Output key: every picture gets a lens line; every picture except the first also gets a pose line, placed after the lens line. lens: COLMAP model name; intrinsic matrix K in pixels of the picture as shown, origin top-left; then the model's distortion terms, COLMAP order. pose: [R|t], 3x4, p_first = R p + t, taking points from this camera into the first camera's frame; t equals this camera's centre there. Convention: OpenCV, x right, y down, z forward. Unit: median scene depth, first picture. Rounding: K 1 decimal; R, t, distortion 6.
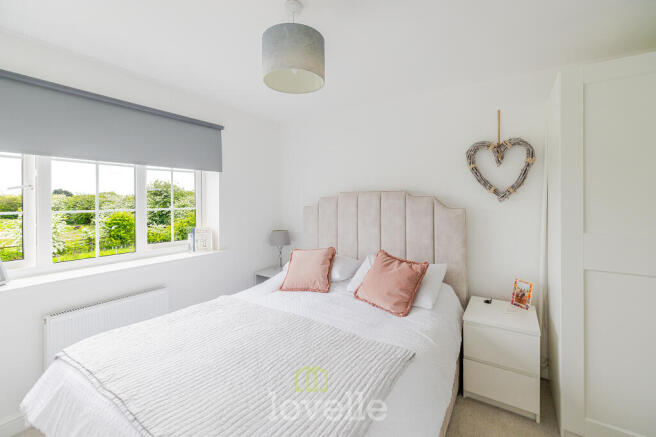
lens RADIAL K [[284.0, 0, 329.5], [0, 284.0, 201.6], [0, 0, 1]] dist [-0.001963, -0.000032]
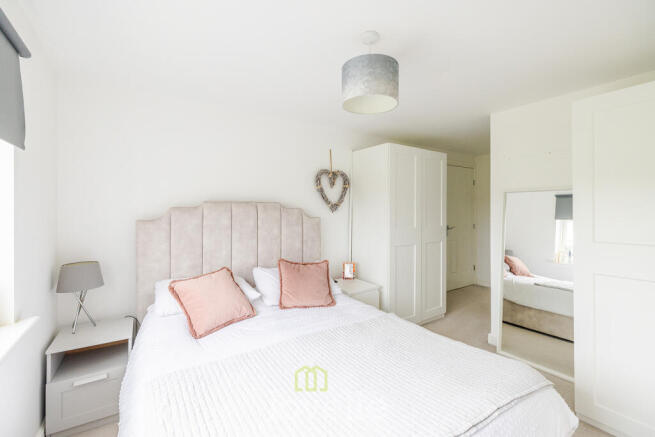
lens RADIAL K [[283.6, 0, 328.4], [0, 283.6, 213.4], [0, 0, 1]] dist [-0.001963, -0.000032]
pose [[0.372551, -0.007678, 0.927980, -0.719345], [0.000391, 0.999967, 0.008117, -0.006555], [-0.928012, -0.002661, 0.372542, 0.441145]]
